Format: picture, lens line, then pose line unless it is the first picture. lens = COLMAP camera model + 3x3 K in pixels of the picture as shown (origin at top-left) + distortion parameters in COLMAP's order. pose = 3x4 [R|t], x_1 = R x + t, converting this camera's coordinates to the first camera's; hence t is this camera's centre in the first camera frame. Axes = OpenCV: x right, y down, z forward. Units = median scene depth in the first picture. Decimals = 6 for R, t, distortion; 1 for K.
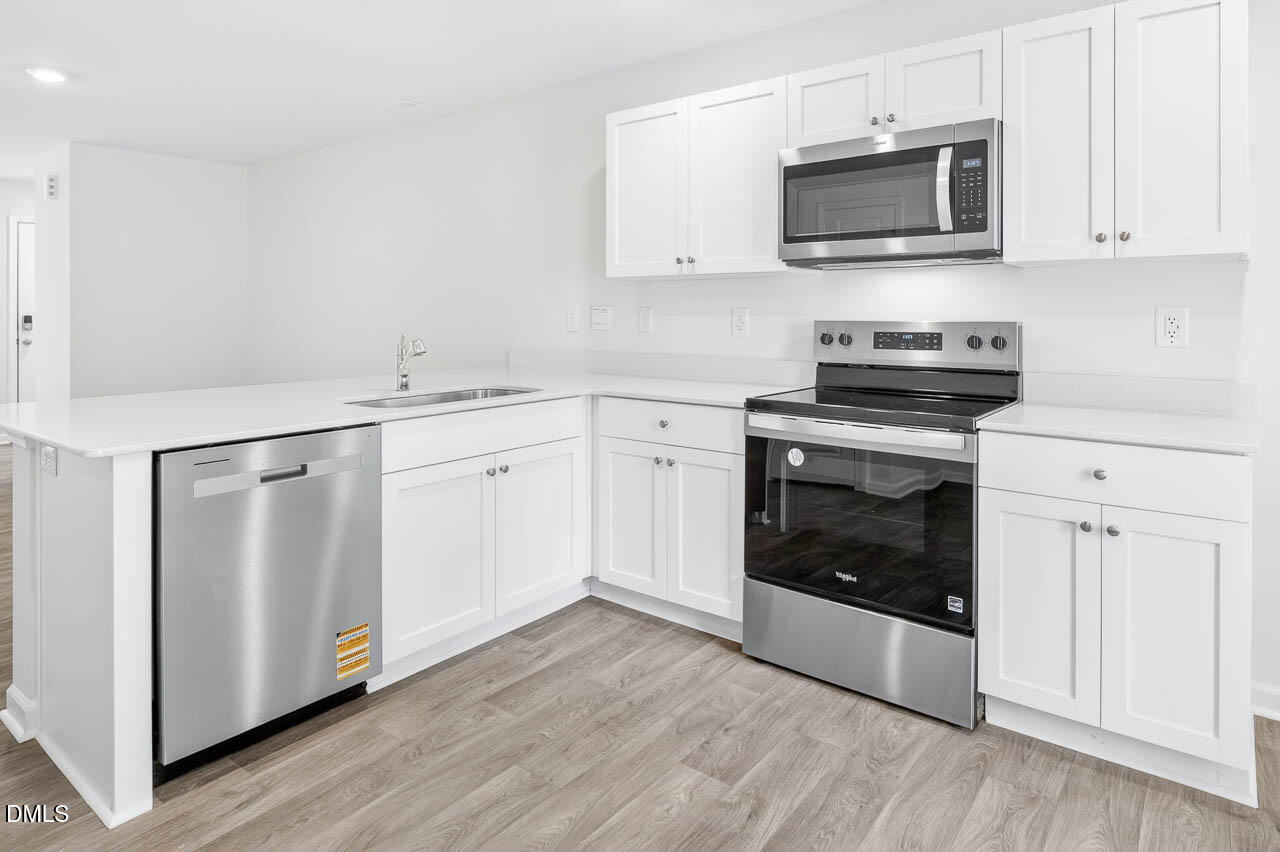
lens RADIAL K [[743.6, 0, 640.6], [0, 743.6, 309.5], [0, 0, 1]] dist [0.003332, -0.001968]
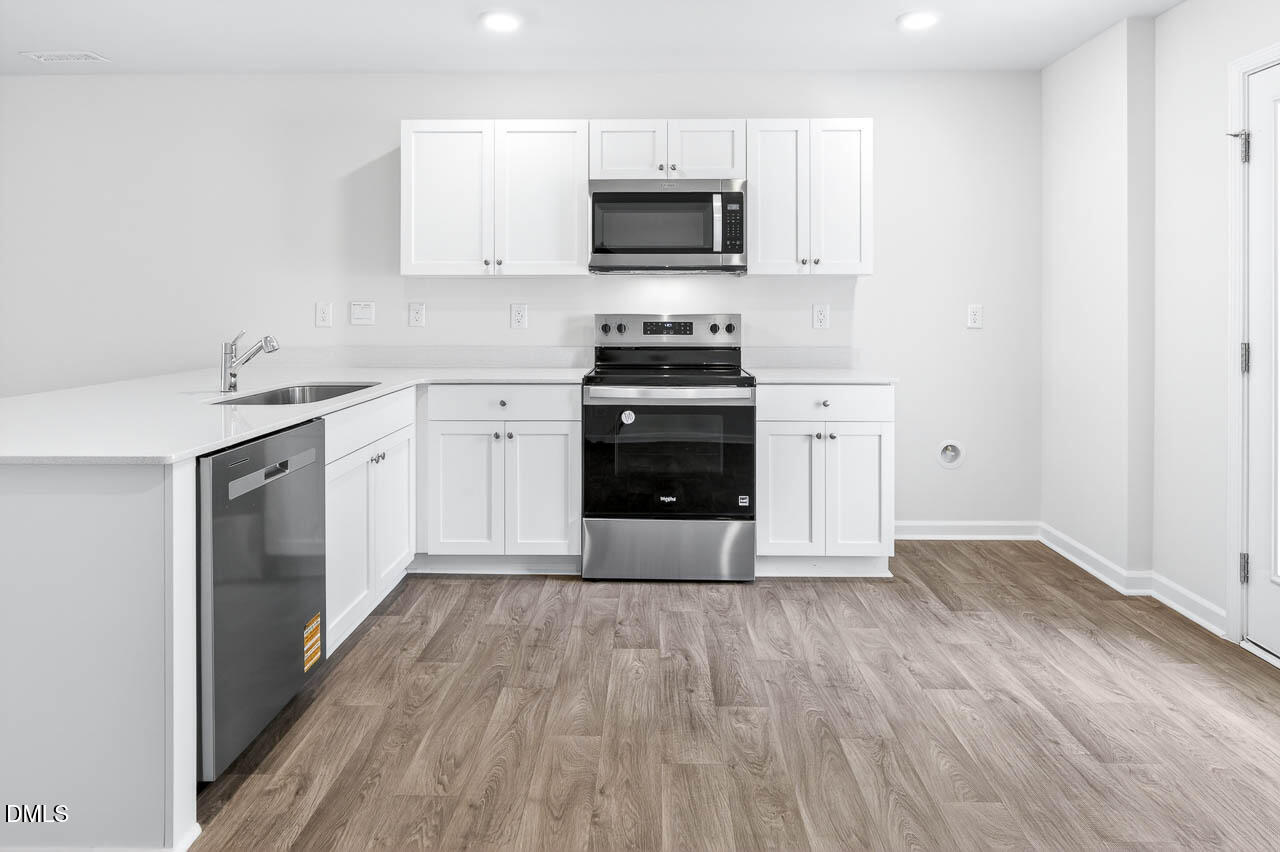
lens RADIAL K [[743.6, 0, 638.4], [0, 743.6, 298.2], [0, 0, 1]] dist [0.003332, -0.001968]
pose [[0.801807, 0.005748, 0.597555, -0.590911], [-0.000473, 0.999960, -0.008985, -0.000899], [-0.597583, 0.006921, 0.801777, -0.075404]]
